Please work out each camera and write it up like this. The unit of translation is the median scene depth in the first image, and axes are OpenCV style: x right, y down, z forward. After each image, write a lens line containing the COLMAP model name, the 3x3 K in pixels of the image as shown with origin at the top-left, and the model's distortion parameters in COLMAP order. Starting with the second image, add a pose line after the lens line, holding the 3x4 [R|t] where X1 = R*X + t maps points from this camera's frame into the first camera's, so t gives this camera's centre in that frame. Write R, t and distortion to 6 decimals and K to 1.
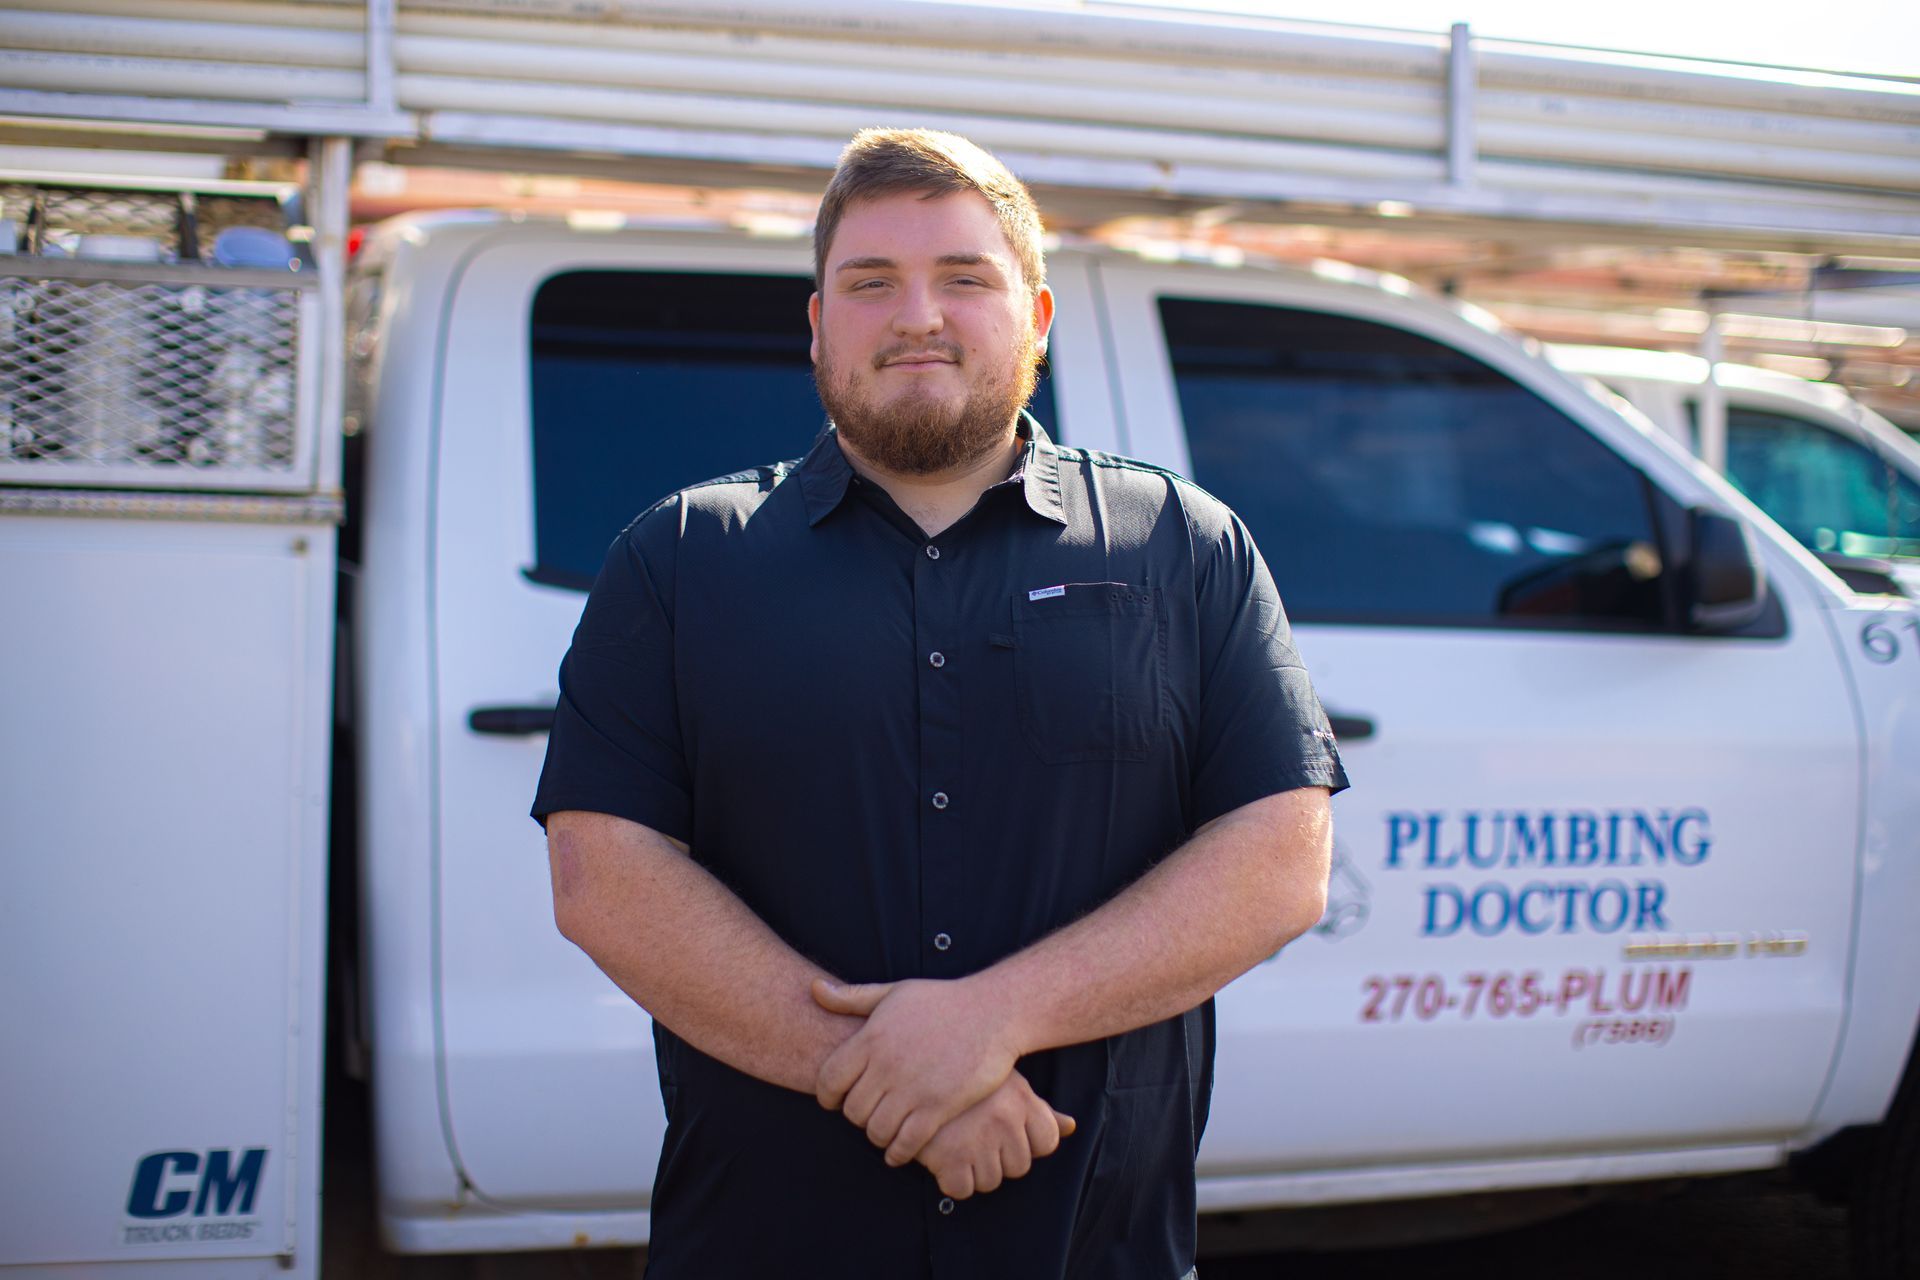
lens RADIAL K [[2829.7, 0, 960.0], [0, 2829.7, 640.0], [0, 0, 1]] dist [-0.170601, 0.287354]
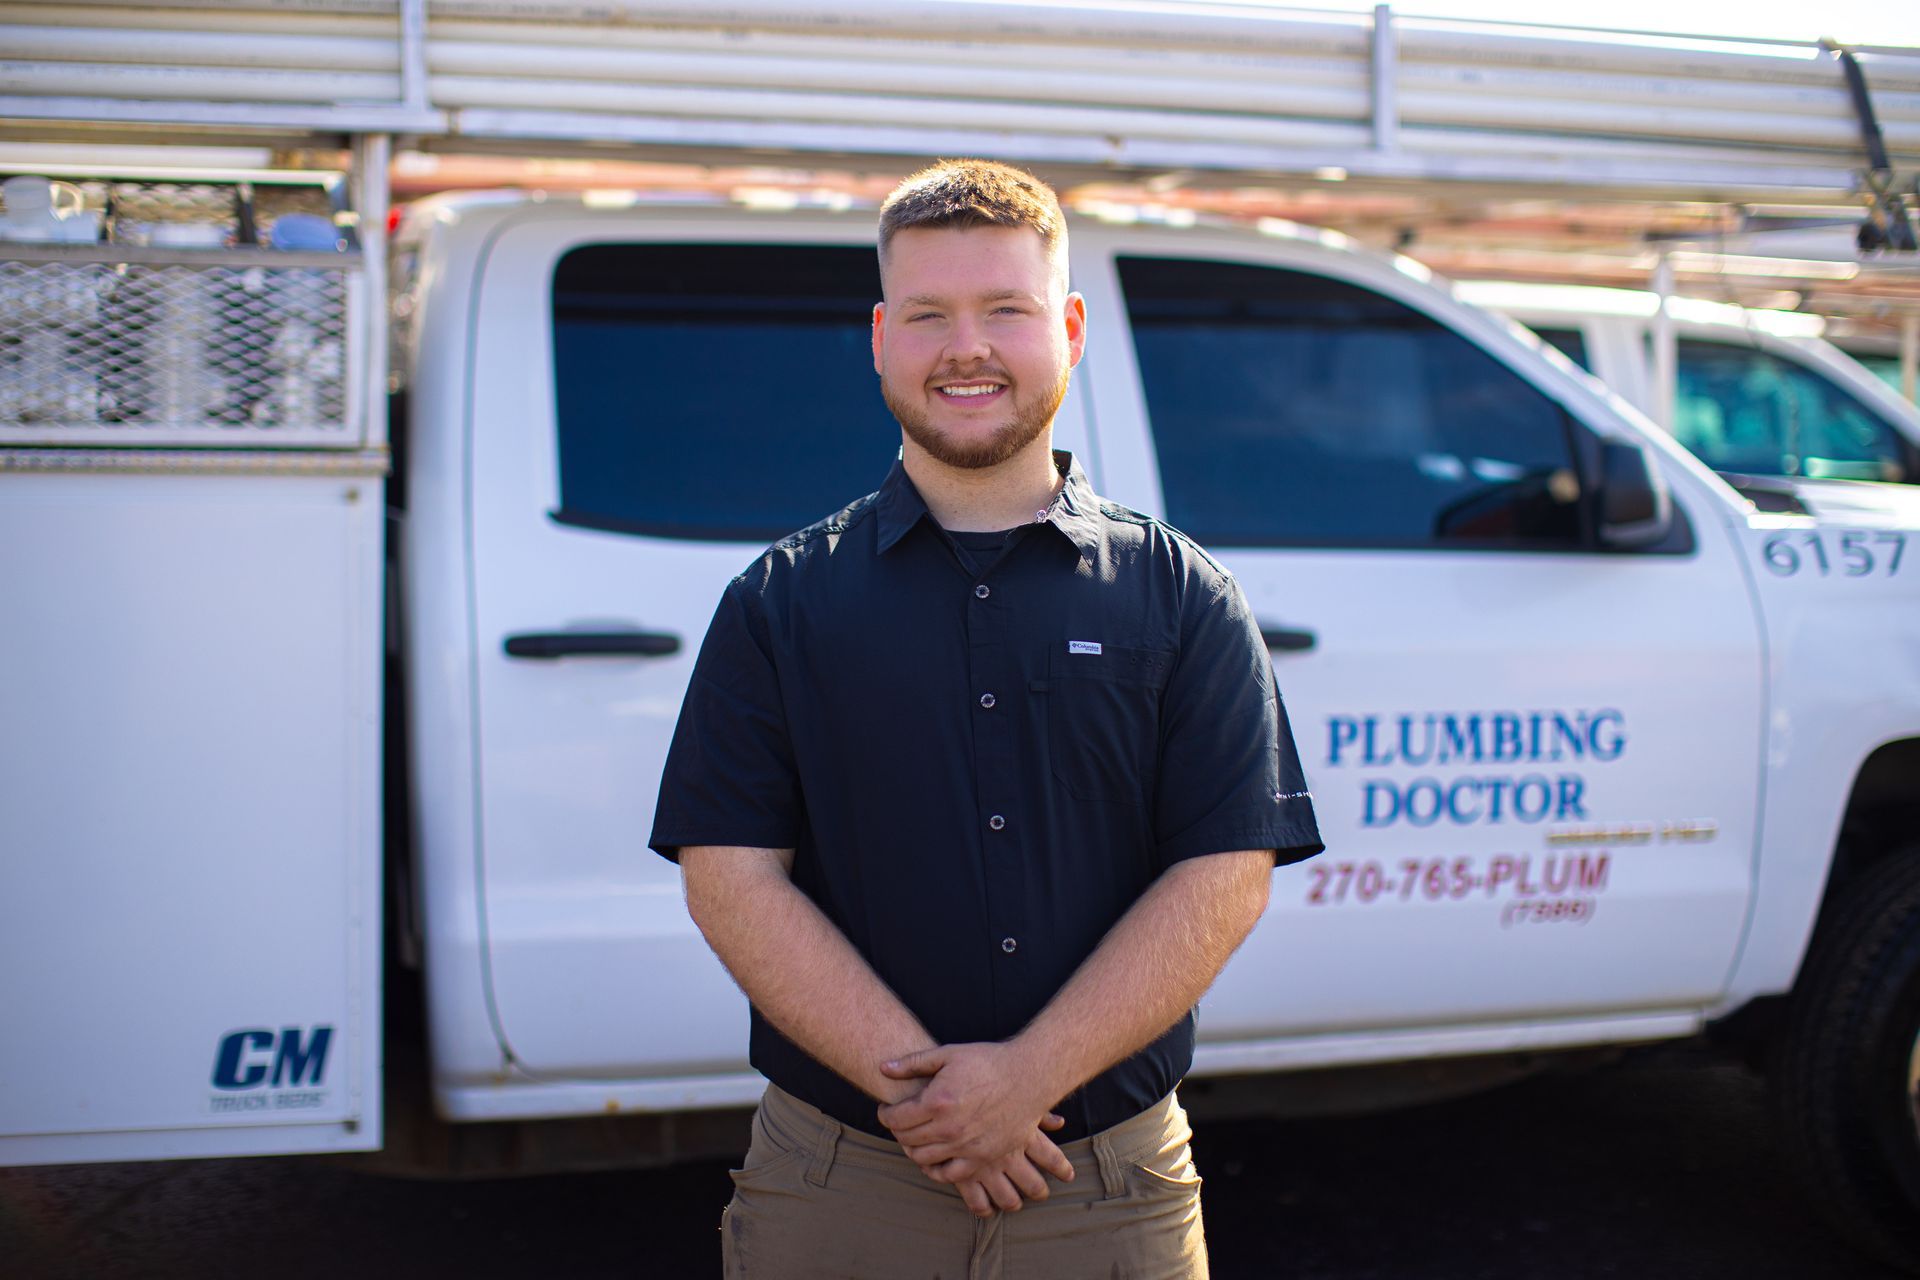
lens RADIAL K [[2829.7, 0, 960.0], [0, 2829.7, 640.0], [0, 0, 1]] dist [-0.170601, 0.287354]
pose [[0.999750, -0.017577, -0.013849, 0.022733], [0.017877, 0.999600, 0.021906, 0.004163], [0.013458, -0.022148, 0.999664, -0.119819]]
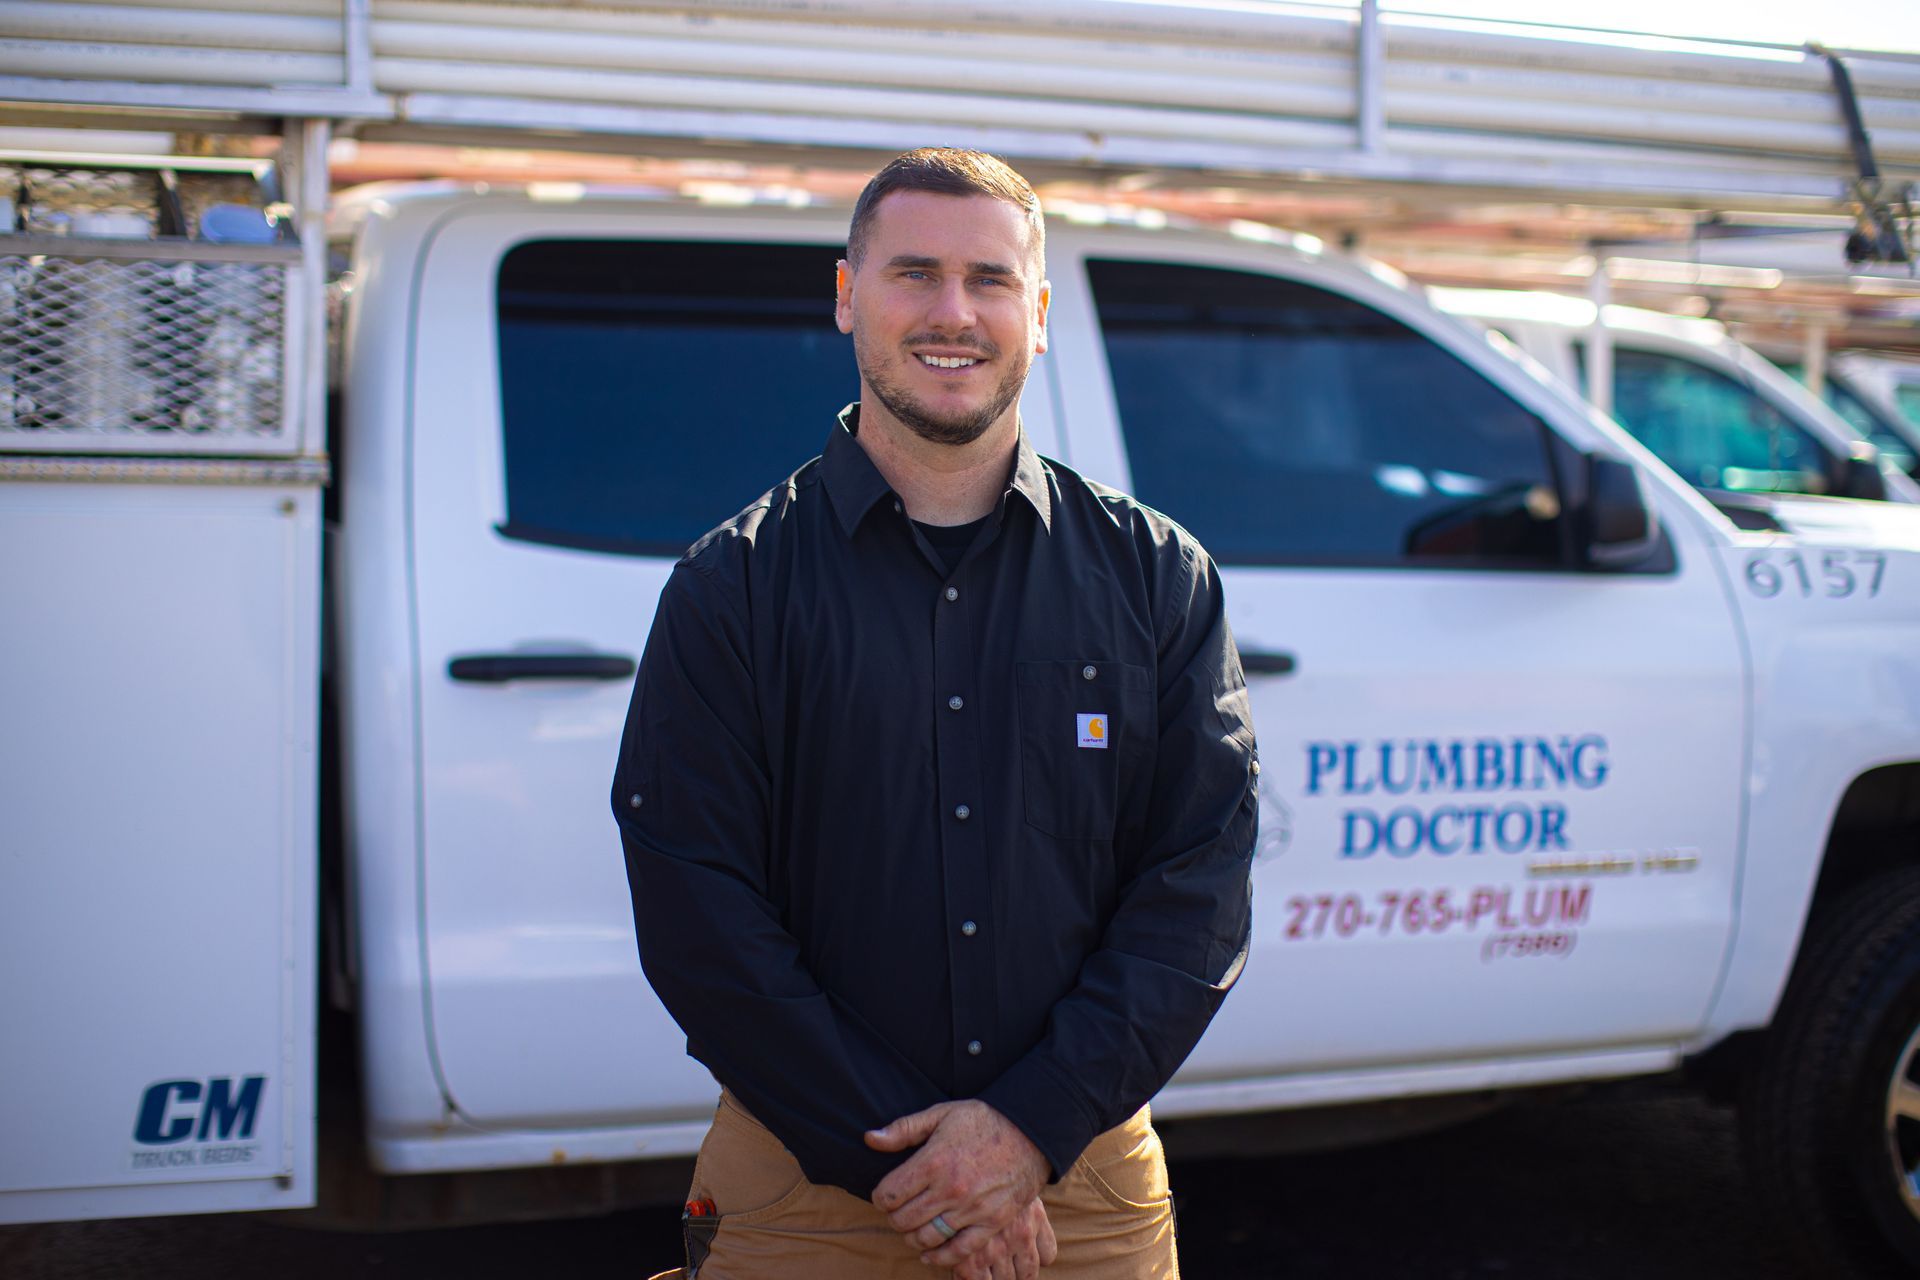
lens RADIAL K [[2829.7, 0, 960.0], [0, 2829.7, 640.0], [0, 0, 1]] dist [-0.170601, 0.287354]
pose [[0.998985, -0.013372, 0.043024, -0.025589], [0.012338, 0.999631, 0.024204, -0.005156], [-0.043332, -0.023648, 0.998781, -0.060569]]
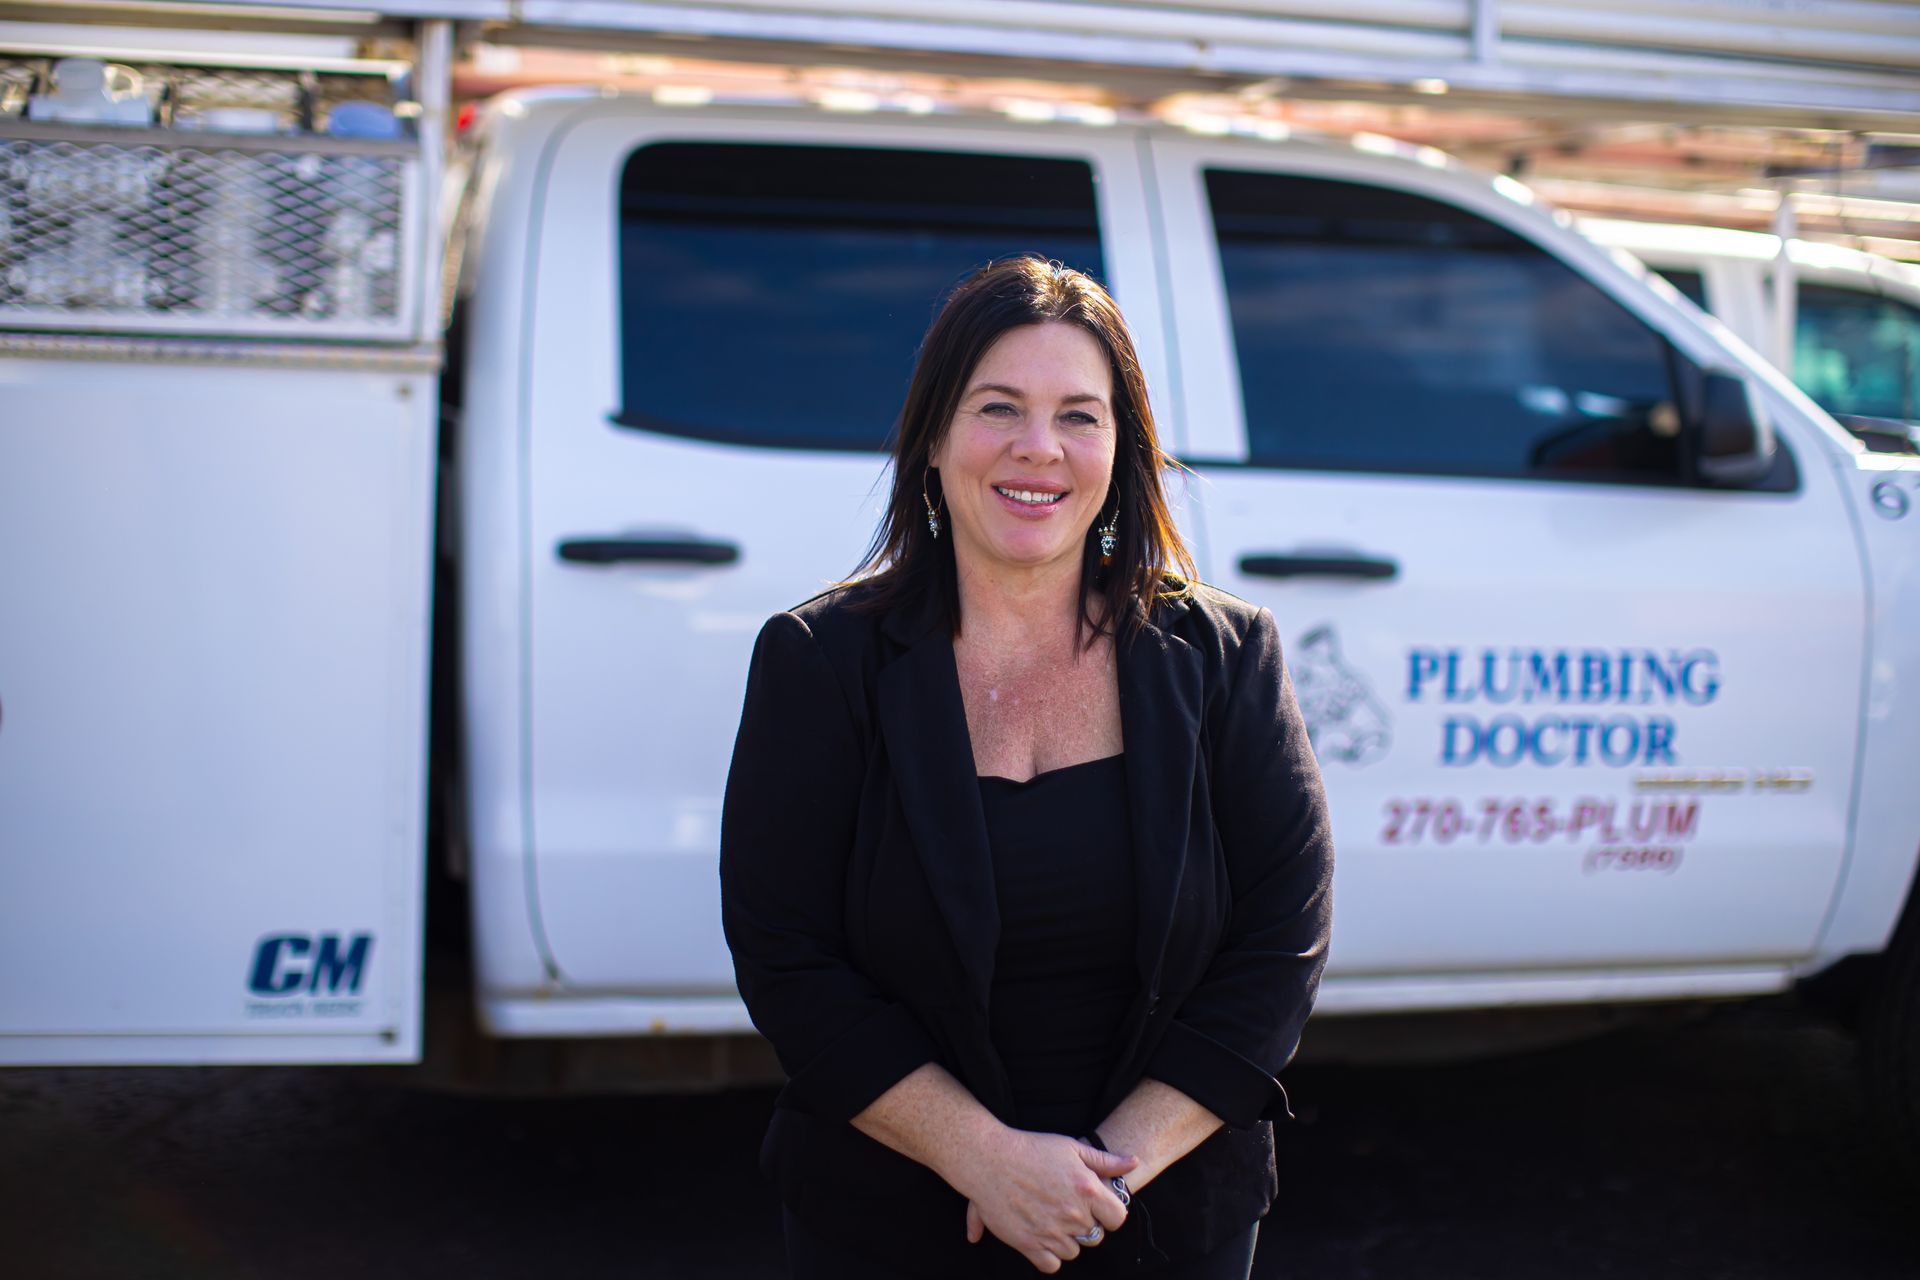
lens RADIAL K [[2829.7, 0, 960.0], [0, 2829.7, 640.0], [0, 0, 1]] dist [-0.170601, 0.287354]
pose [[0.998196, 0.010720, -0.059071, 0.045148], [-0.008348, 0.999154, 0.040258, 0.016448], [0.059452, -0.039692, 0.997442, -0.086696]]
